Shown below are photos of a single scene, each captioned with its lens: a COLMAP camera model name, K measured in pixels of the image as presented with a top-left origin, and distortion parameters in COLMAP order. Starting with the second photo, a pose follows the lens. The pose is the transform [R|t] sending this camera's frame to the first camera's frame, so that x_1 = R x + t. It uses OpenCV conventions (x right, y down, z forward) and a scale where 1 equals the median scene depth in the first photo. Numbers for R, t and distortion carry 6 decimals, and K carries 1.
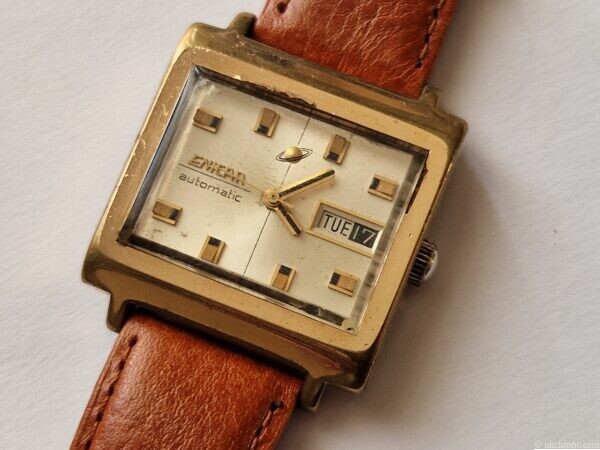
lens RADIAL K [[1251.2, 0, 300.0], [0, 1251.2, 225.0], [0, 0, 1]] dist [0.031316, 0.067653]
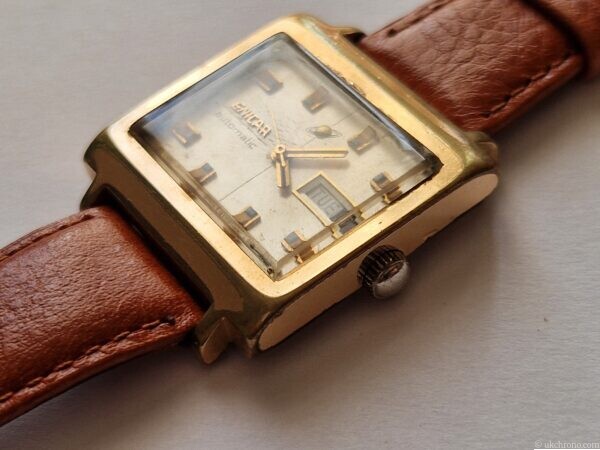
lens RADIAL K [[1251.2, 0, 300.0], [0, 1251.2, 225.0], [0, 0, 1]] dist [0.031316, 0.067653]
pose [[0.854345, 0.369866, -0.365094, 0.363468], [-0.483662, 0.822914, -0.298132, 0.304197], [0.190172, 0.431290, 0.881943, 0.167068]]
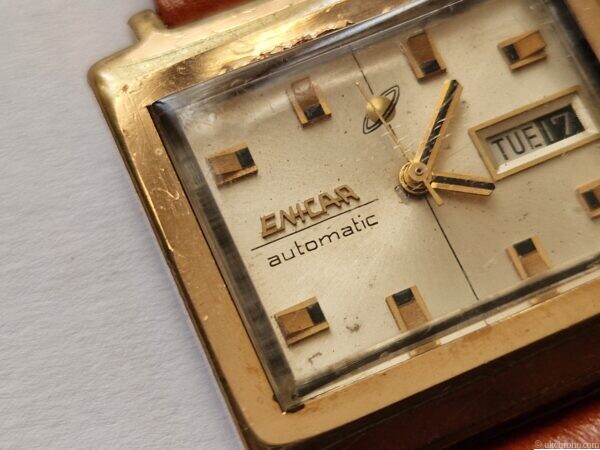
lens RADIAL K [[1251.2, 0, 300.0], [0, 1251.2, 225.0], [0, 0, 1]] dist [0.031316, 0.067653]
pose [[0.691943, -0.642883, 0.328507, -0.262857], [0.692287, 0.719938, -0.049277, -0.014067], [-0.204826, 0.261518, 0.943215, 0.461882]]
